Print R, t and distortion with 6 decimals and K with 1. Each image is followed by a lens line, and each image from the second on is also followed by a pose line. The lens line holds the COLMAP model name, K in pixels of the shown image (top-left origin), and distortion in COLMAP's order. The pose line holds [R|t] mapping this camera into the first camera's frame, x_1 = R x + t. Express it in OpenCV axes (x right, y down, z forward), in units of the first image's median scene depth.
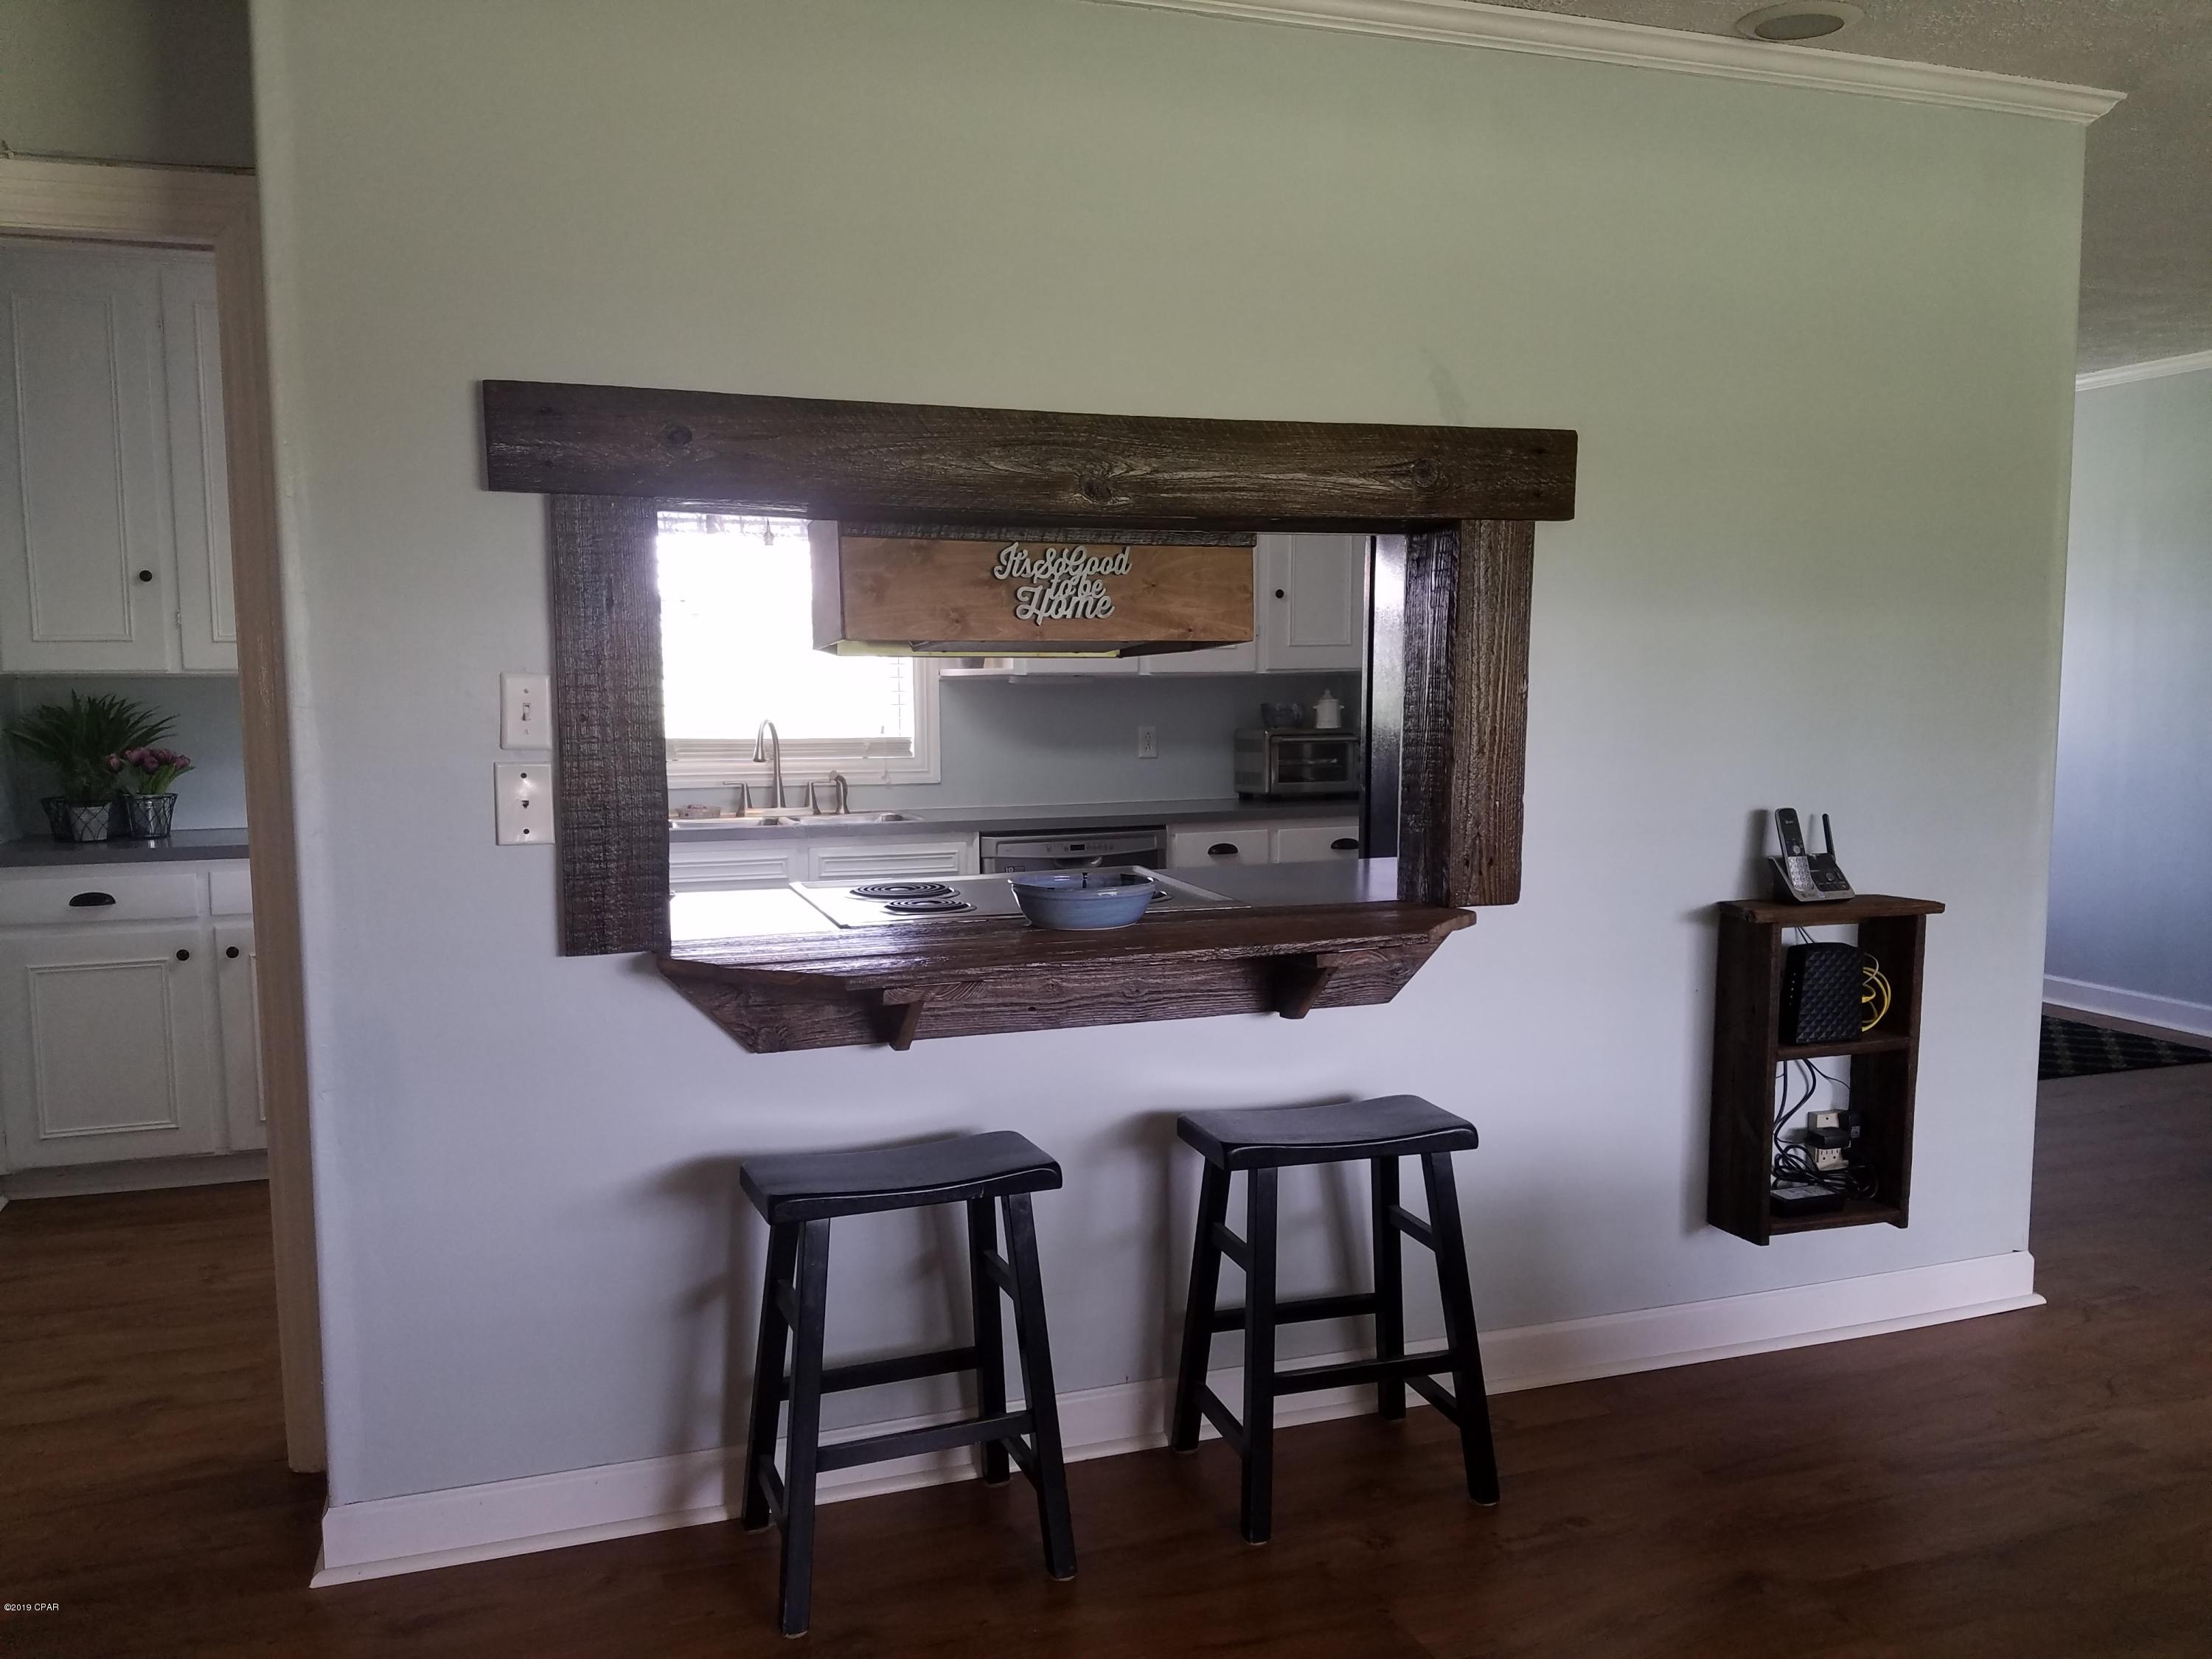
lens RADIAL K [[1681.9, 0, 1102.9], [0, 1681.9, 833.4], [0, 0, 1]] dist [0.000620, -0.000012]
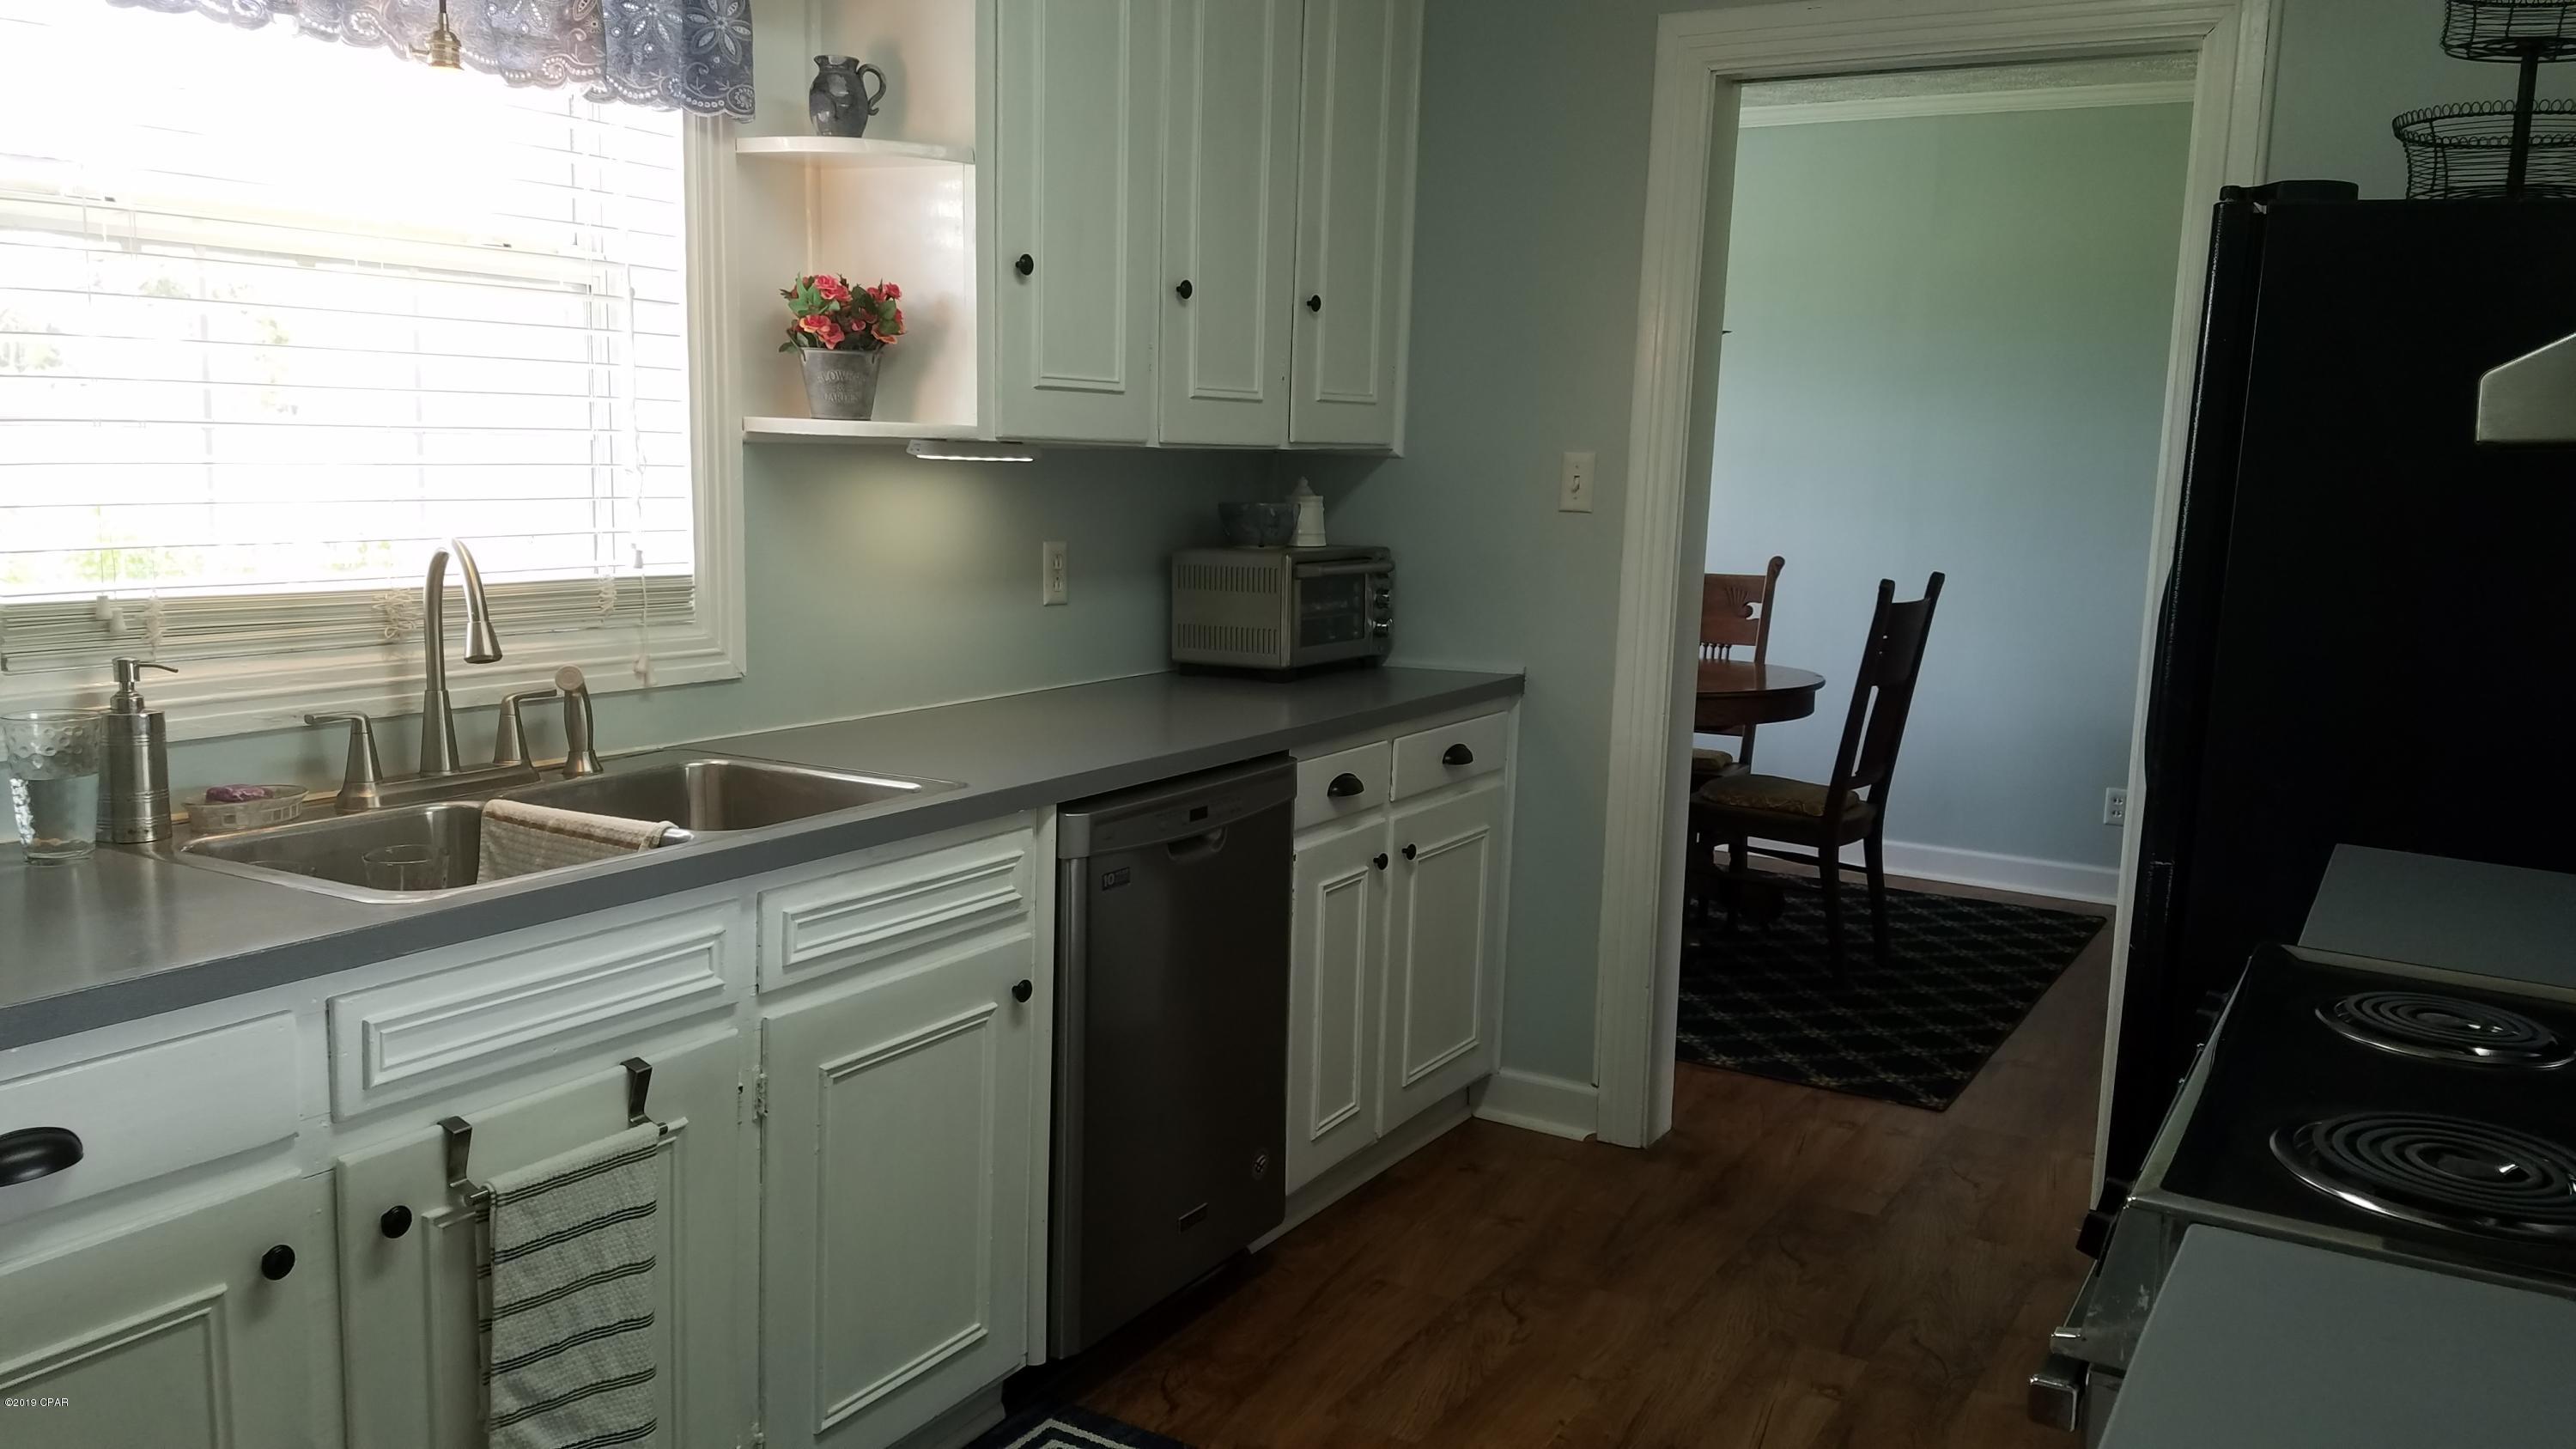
lens RADIAL K [[1892.7, 0, 1286.9], [0, 1892.7, 728.2], [0, 0, 1]] dist [-0.001713, 0.000050]
pose [[0.783271, -0.060293, 0.618750, -0.302180], [0.029228, 0.997757, 0.060226, -0.043877], [-0.620994, -0.029088, 0.783276, 0.541713]]
